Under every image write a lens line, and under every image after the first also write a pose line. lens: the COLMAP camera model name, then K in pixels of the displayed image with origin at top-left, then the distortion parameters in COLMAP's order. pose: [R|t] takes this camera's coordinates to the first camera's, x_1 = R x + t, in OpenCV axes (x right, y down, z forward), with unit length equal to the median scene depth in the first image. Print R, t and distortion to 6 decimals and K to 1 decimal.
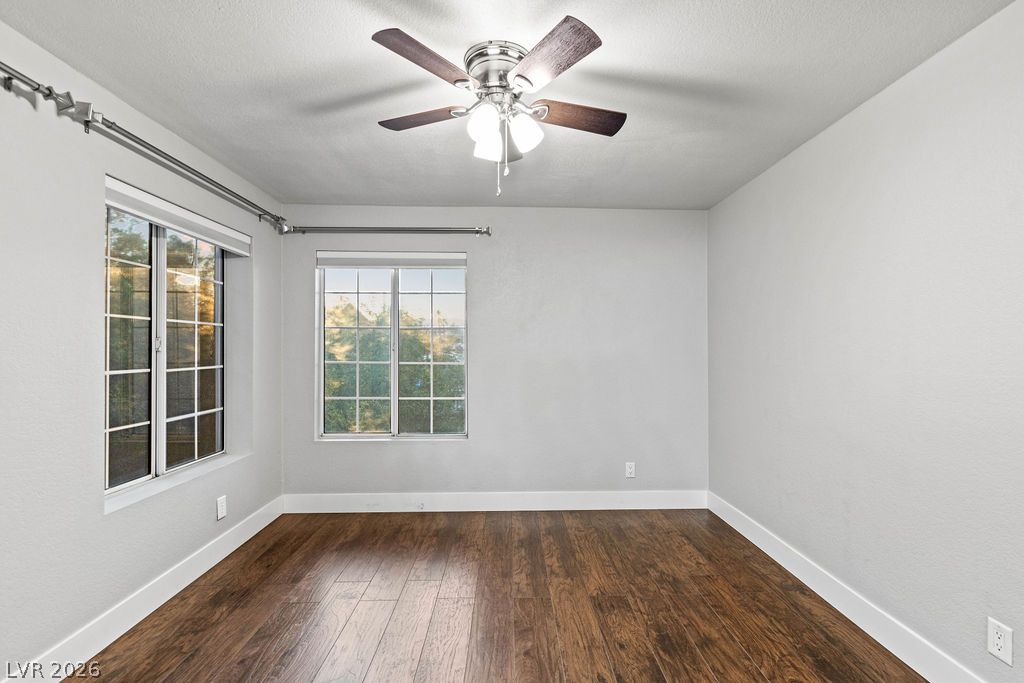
lens RADIAL K [[469.1, 0, 520.9], [0, 469.1, 346.9], [0, 0, 1]] dist [0.001876, 0.000148]
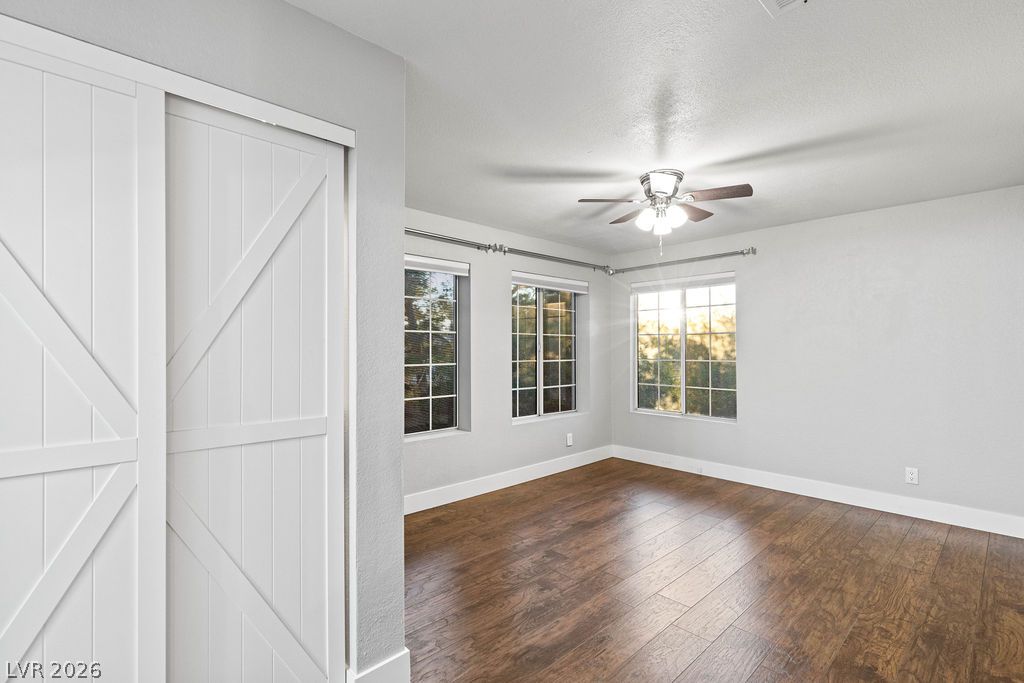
lens RADIAL K [[469.1, 0, 520.9], [0, 469.1, 346.9], [0, 0, 1]] dist [0.001876, 0.000148]
pose [[0.664156, -0.007185, -0.747559, 0.502786], [0.006659, 0.999971, -0.003695, -0.001690], [0.747564, -0.002524, 0.664185, -0.273931]]
